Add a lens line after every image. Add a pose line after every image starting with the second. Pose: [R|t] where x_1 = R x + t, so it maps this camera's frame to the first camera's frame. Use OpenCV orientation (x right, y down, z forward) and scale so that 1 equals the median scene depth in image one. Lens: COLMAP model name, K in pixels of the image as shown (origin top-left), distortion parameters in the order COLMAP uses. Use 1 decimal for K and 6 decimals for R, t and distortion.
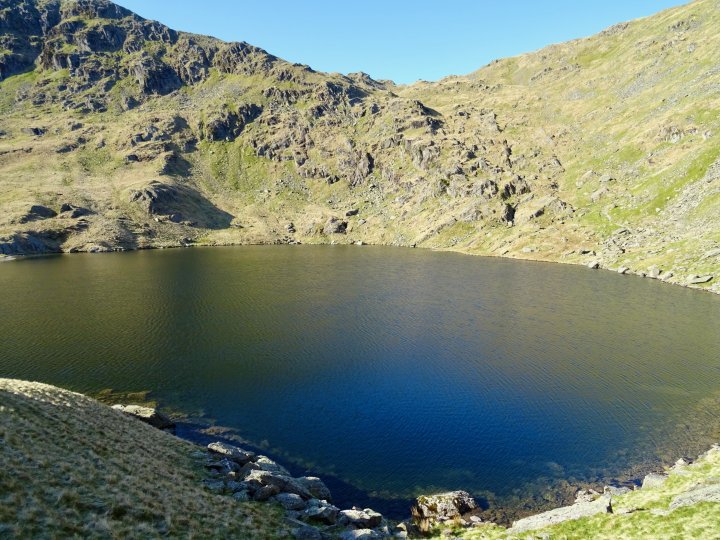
lens RADIAL K [[512.8, 0, 362.3], [0, 512.8, 273.6], [0, 0, 1]] dist [-0.002445, -0.004229]
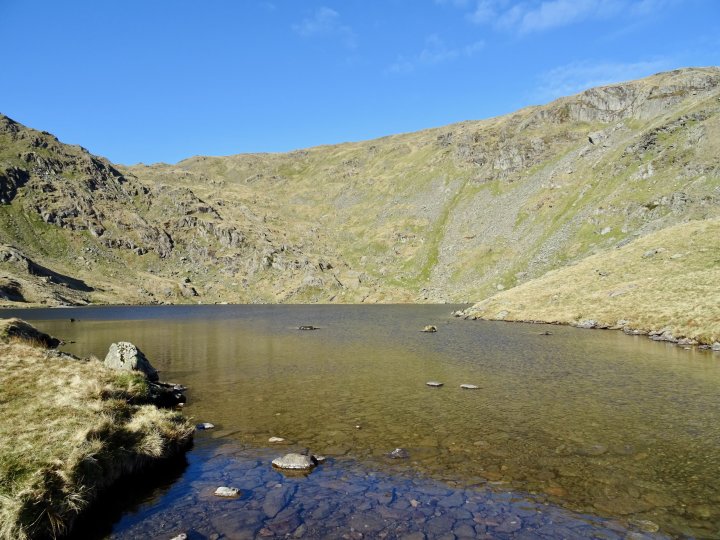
lens RADIAL K [[512.8, 0, 361.0], [0, 512.8, 272.6], [0, 0, 1]] dist [-0.002445, -0.004229]
pose [[0.753800, 0.032946, 0.656277, -0.335994], [0.072060, 0.988574, -0.132396, 0.032646], [-0.653140, 0.147092, 0.742813, -0.090017]]
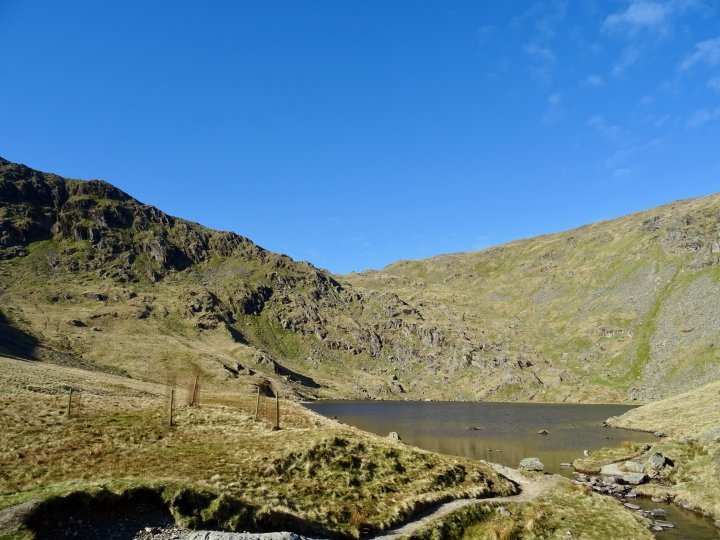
lens RADIAL K [[512.8, 0, 360.5], [0, 512.8, 269.9], [0, 0, 1]] dist [-0.002445, -0.004229]
pose [[0.946560, 0.087377, 0.310466, -0.362548], [0.021210, 0.943656, -0.330248, 0.034477], [-0.321829, 0.319185, 0.891374, -0.147227]]
